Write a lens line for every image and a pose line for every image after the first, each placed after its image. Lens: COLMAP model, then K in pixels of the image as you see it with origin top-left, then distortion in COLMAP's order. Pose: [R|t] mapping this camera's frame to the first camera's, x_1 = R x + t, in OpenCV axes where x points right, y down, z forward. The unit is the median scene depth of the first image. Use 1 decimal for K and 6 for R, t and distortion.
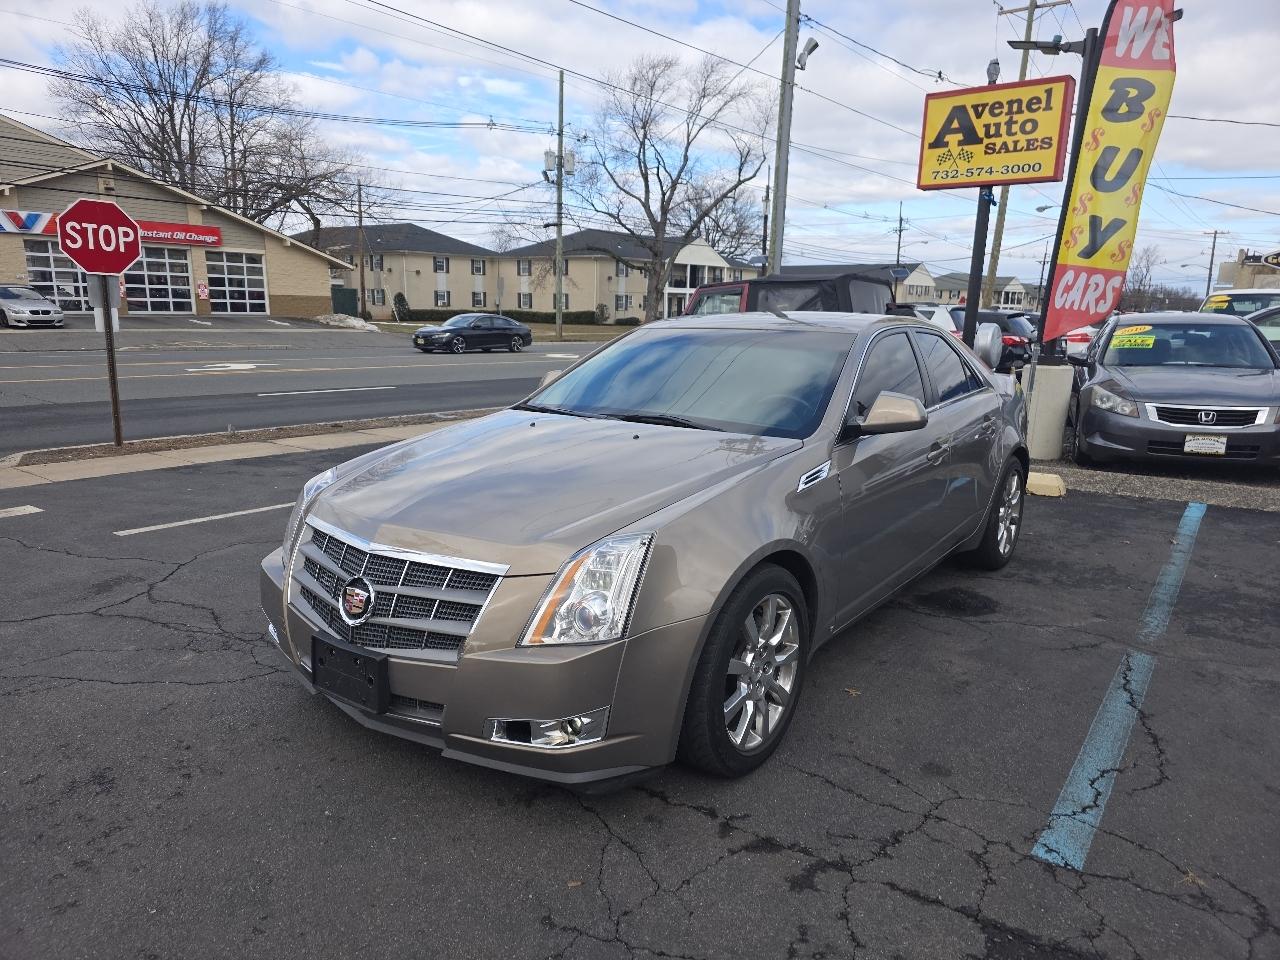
lens RADIAL K [[942.7, 0, 582.4], [0, 942.7, 486.0], [0, 0, 1]] dist [0.052175, -0.060424]
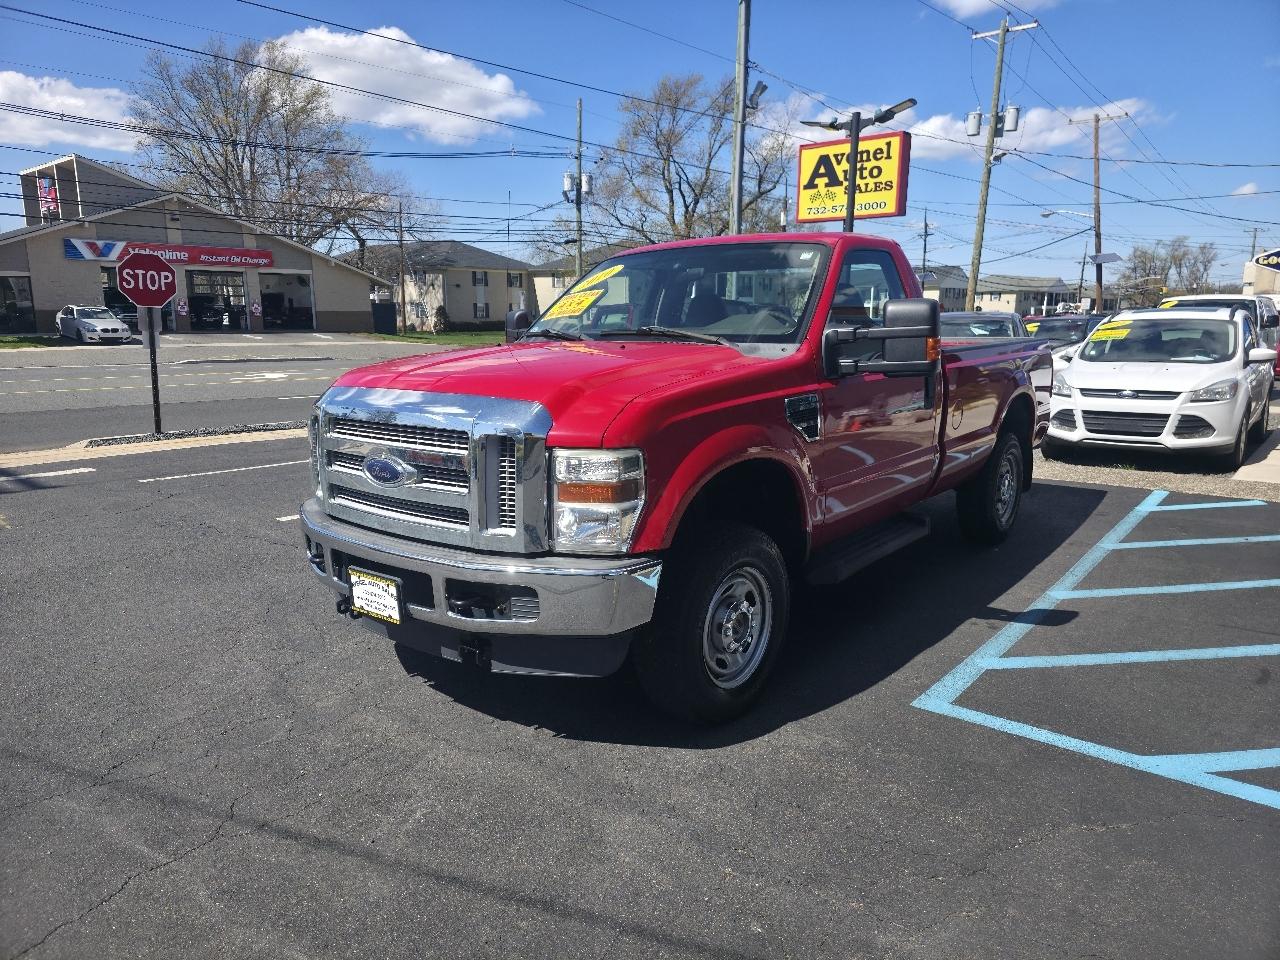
lens RADIAL K [[969.0, 0, 575.6], [0, 969.0, 481.3], [0, 0, 1]] dist [0.049928, -0.056389]
pose [[0.996449, -0.001899, -0.084182, 0.056868], [0.000598, 0.999880, -0.015474, 0.011669], [0.084201, 0.015369, 0.996330, -0.082388]]
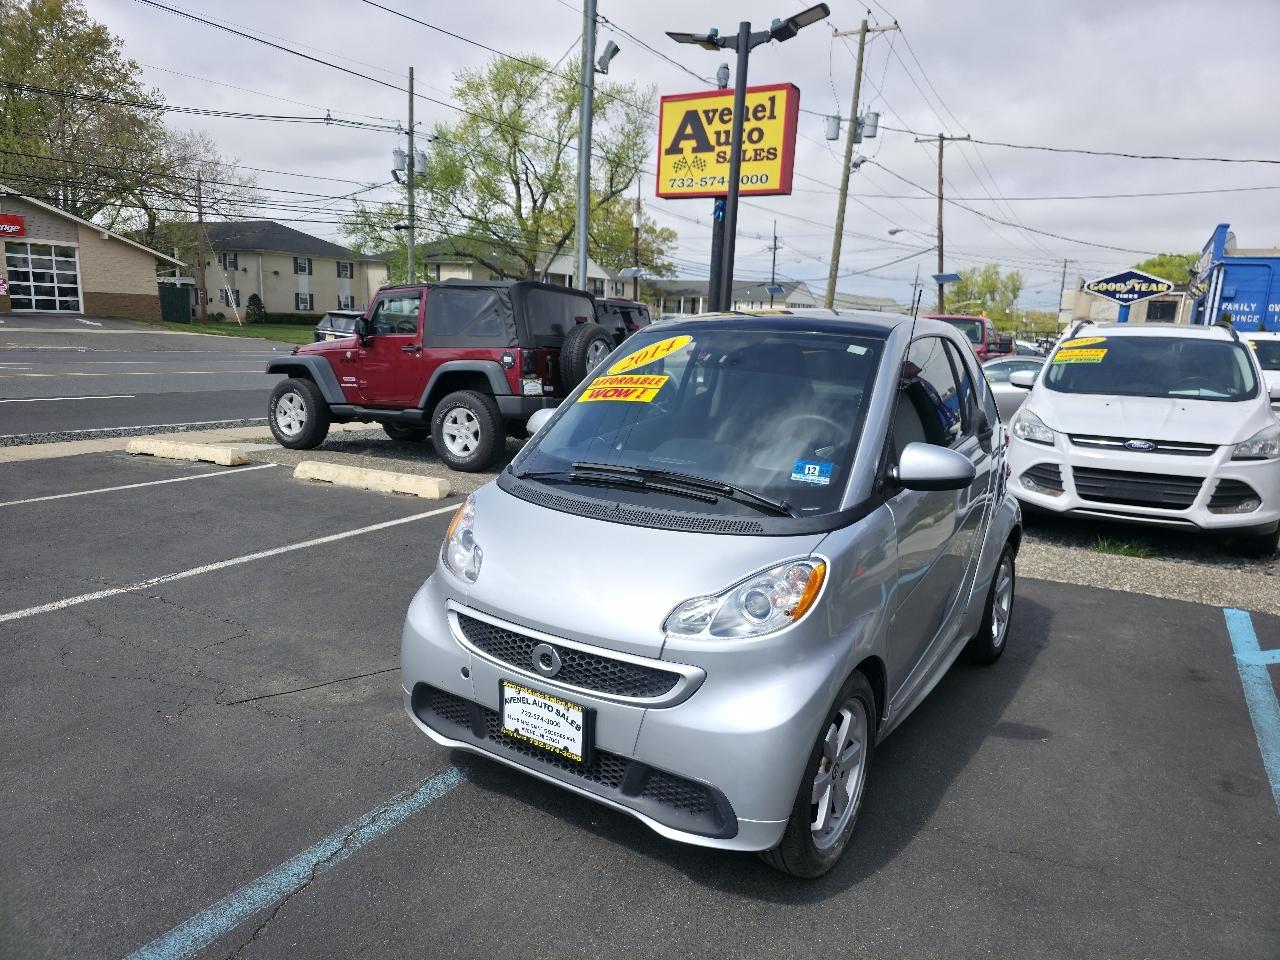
lens RADIAL K [[944.1, 0, 644.9], [0, 944.1, 479.6], [0, 0, 1]] dist [0.045335, -0.052870]
pose [[0.990471, 0.002246, 0.137702, 0.068783], [0.000227, 0.999839, -0.017938, -0.005119], [-0.137720, 0.017799, 0.990311, 0.025119]]
